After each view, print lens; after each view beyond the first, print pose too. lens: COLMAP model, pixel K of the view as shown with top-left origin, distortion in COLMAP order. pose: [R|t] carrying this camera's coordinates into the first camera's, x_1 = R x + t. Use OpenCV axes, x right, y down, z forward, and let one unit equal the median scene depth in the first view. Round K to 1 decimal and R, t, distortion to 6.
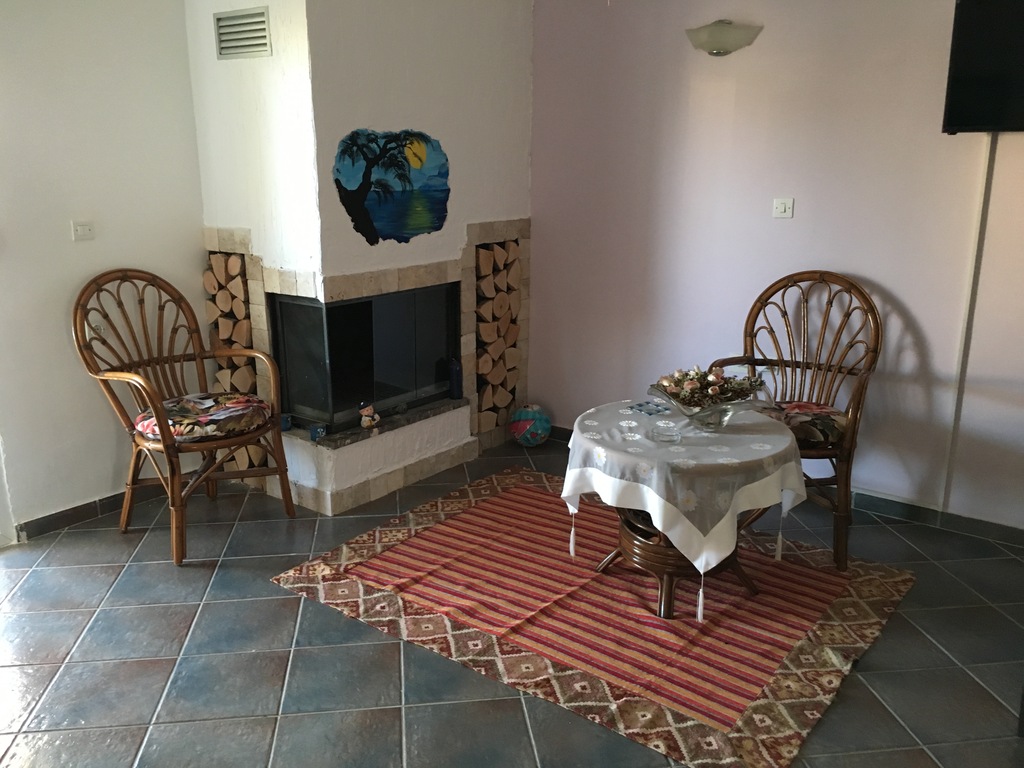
lens RADIAL K [[869.0, 0, 491.1], [0, 869.0, 384.6], [0, 0, 1]] dist [0.086417, -0.104759]
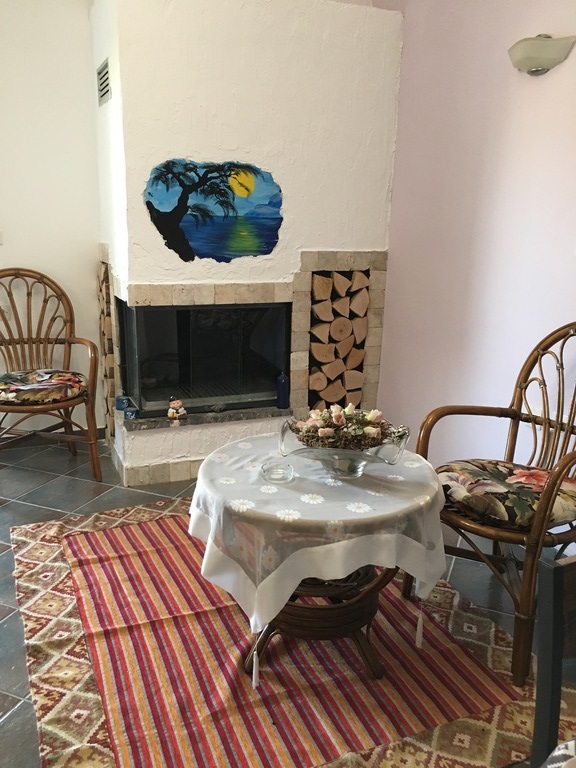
lens RADIAL K [[651.8, 0, 270.9], [0, 651.8, 378.5], [0, 0, 1]] dist [0.086417, -0.104759]
pose [[0.880266, 0.137193, -0.454214, 0.375820], [-0.146103, 0.989146, 0.015618, -0.037350], [0.451426, 0.052614, 0.890756, 0.292505]]
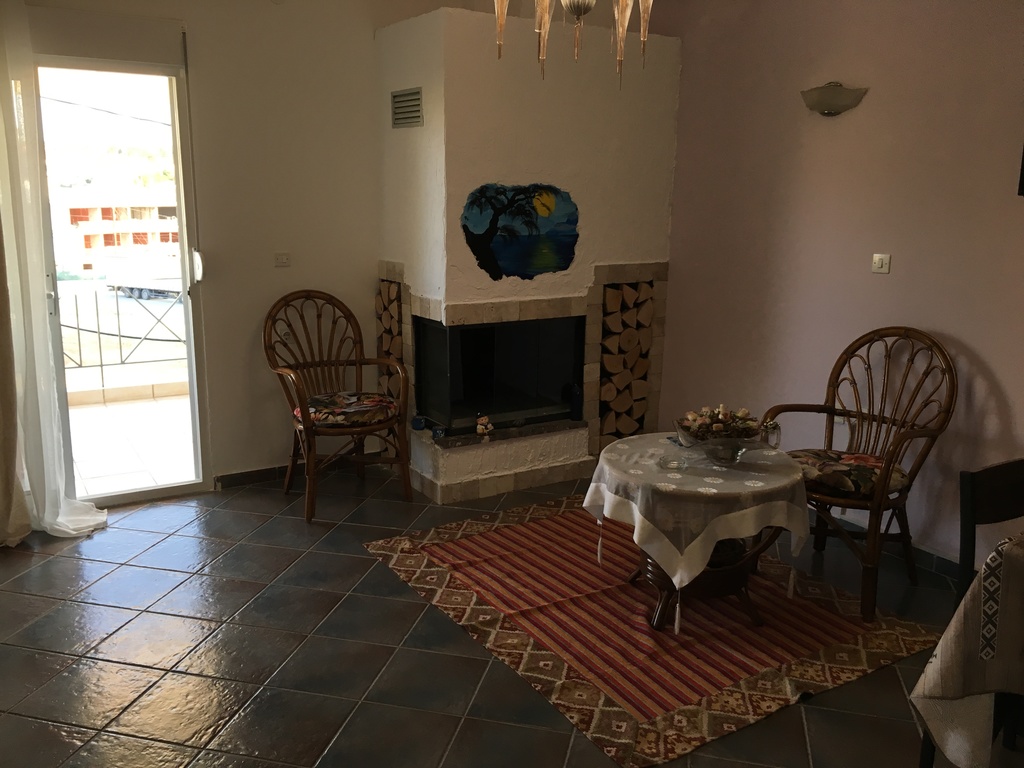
lens RADIAL K [[854.5, 0, 491.8], [0, 854.5, 380.8], [0, 0, 1]] dist [0.078174, -0.099899]
pose [[0.937718, 0.088594, -0.335910, 0.260788], [-0.101536, 0.994608, -0.021124, 0.000210], [0.332228, 0.053915, 0.941657, -0.083495]]
